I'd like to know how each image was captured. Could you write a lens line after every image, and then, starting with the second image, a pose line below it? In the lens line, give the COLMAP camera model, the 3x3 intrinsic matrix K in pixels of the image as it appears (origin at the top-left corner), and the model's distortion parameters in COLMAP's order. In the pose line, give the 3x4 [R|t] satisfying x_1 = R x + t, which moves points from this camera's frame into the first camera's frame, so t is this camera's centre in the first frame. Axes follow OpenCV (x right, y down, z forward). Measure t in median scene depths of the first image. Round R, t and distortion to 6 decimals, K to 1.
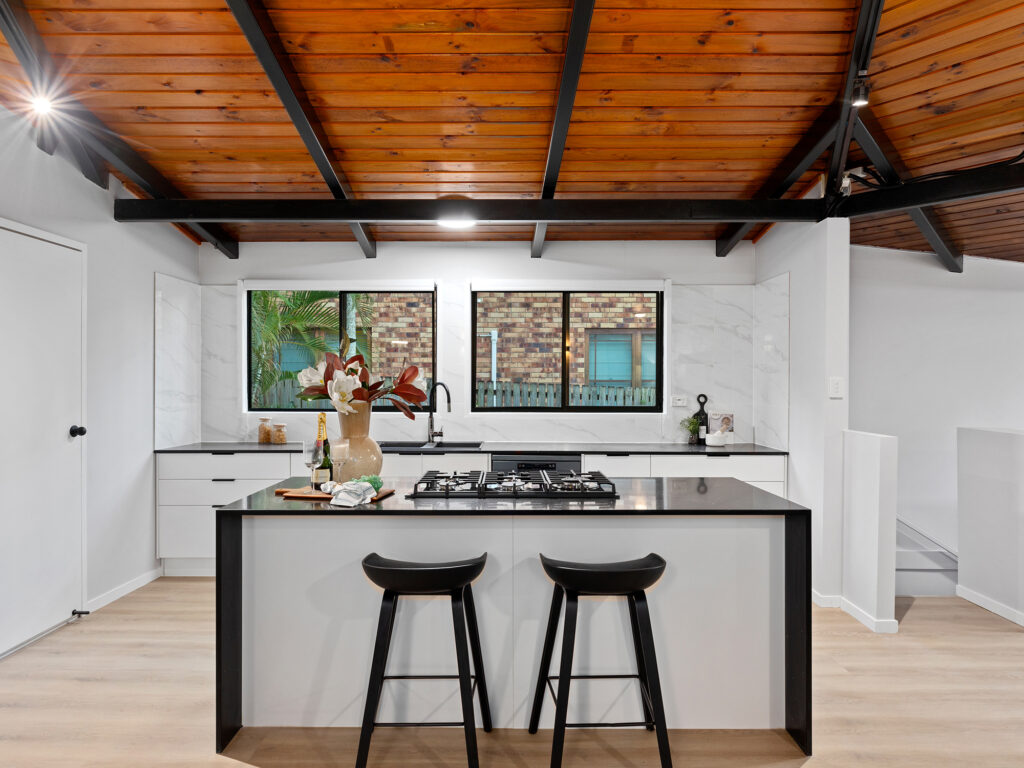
lens RADIAL K [[628.0, 0, 512.0], [0, 628.0, 384.0], [0, 0, 1]] dist [-0.003463, -0.000280]
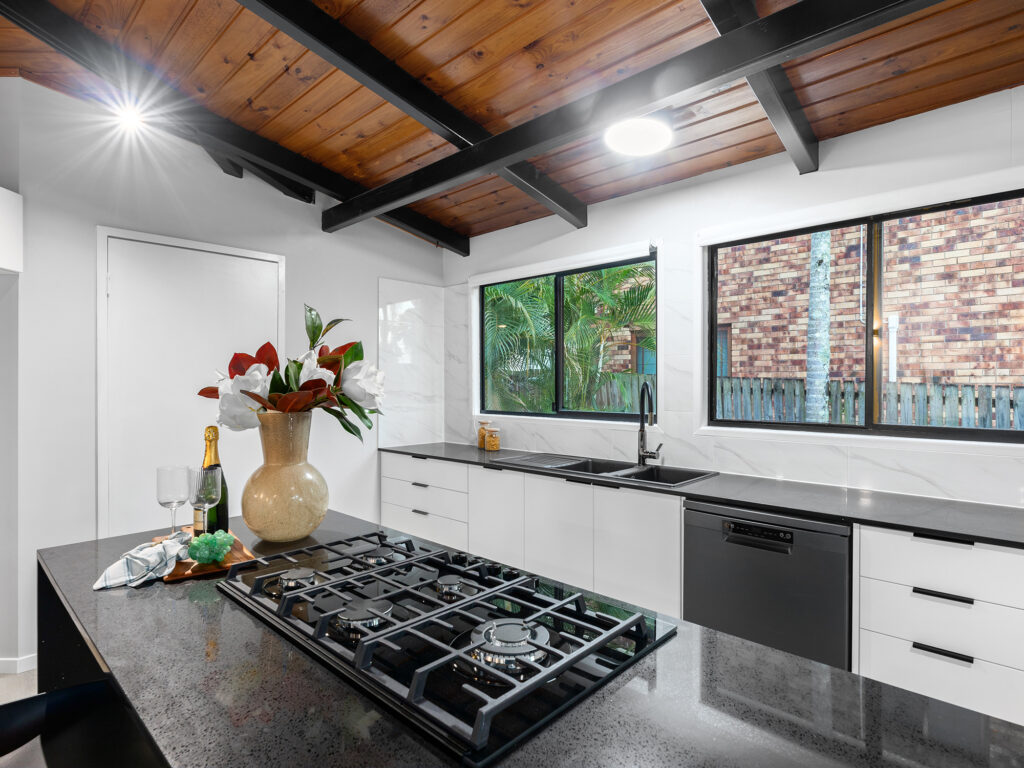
lens RADIAL K [[547.0, 0, 508.6], [0, 547.0, 385.1], [0, 0, 1]] dist [-0.003553, -0.000068]
pose [[0.729236, 0.000377, -0.684262, 0.181431], [-0.000742, 1.000000, -0.000239, 0.000689], [0.684262, 0.000682, 0.729236, 0.421101]]
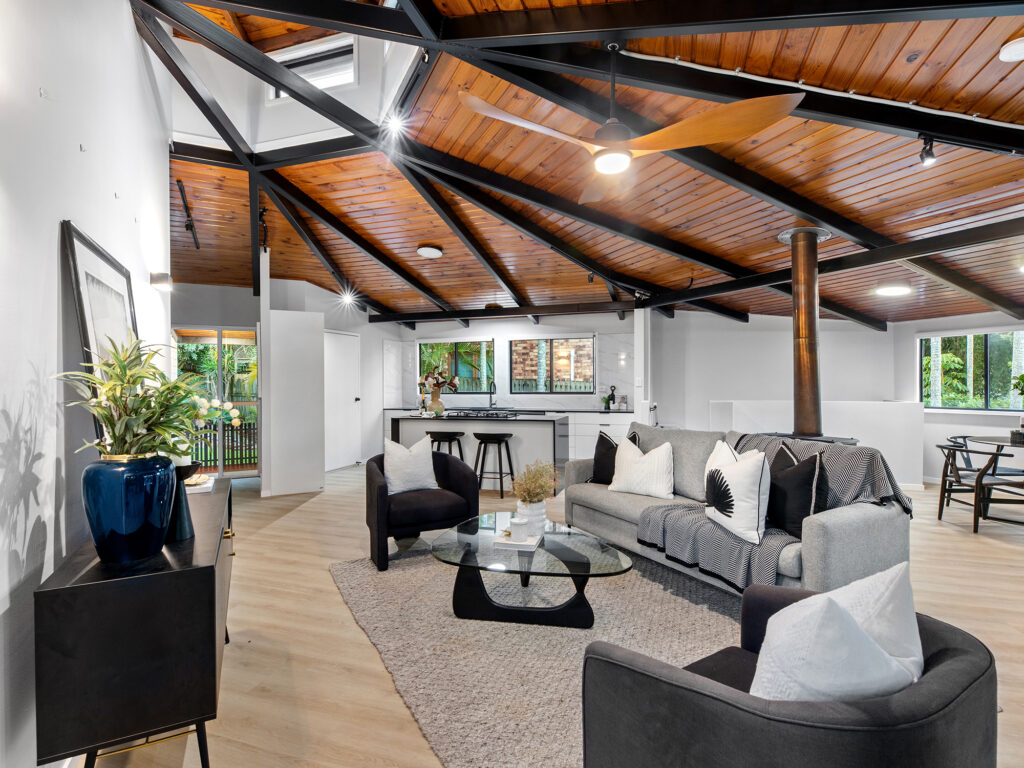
lens RADIAL K [[503.4, 0, 510.8], [0, 503.4, 386.0], [0, 0, 1]] dist [0.001386, -0.001484]
pose [[0.952066, -0.005982, -0.305834, 0.480669], [0.007839, 0.999958, 0.004842, 0.005645], [0.305792, -0.007008, 0.952073, -0.692645]]
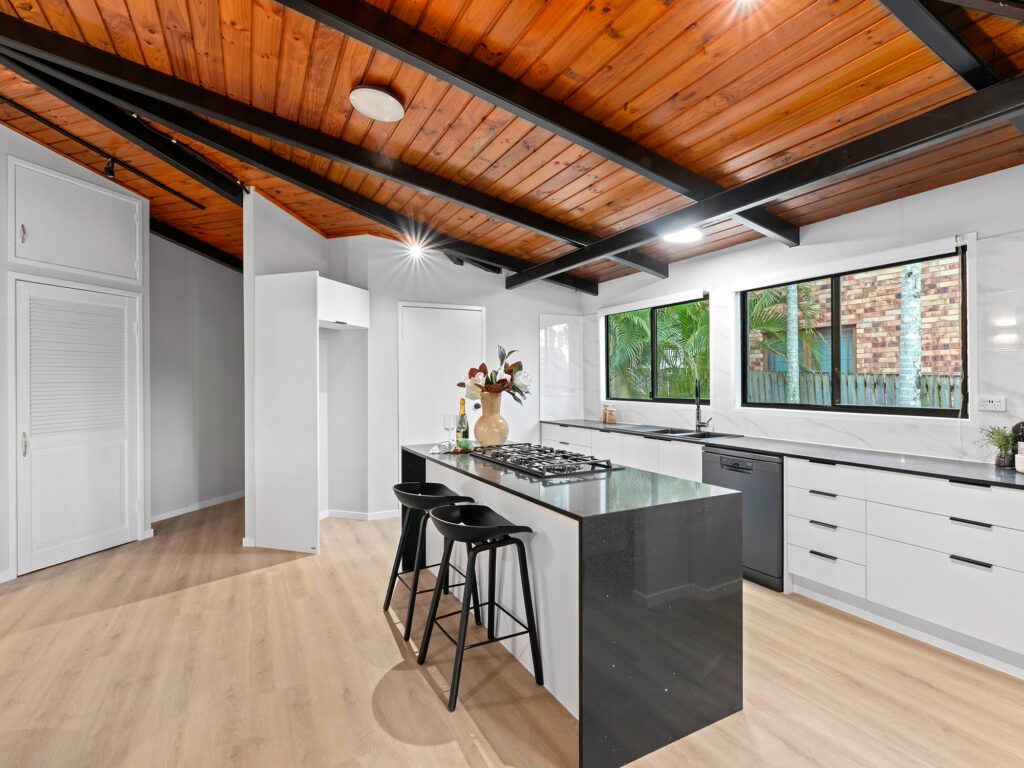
lens RADIAL K [[504.8, 0, 500.3], [0, 504.8, 382.0], [0, 0, 1]] dist [-0.015633, -0.000446]
pose [[0.457440, -0.000860, -0.889240, 0.496179], [0.003906, 0.999992, 0.001042, 0.000858], [0.889232, -0.003950, 0.457440, 0.255987]]
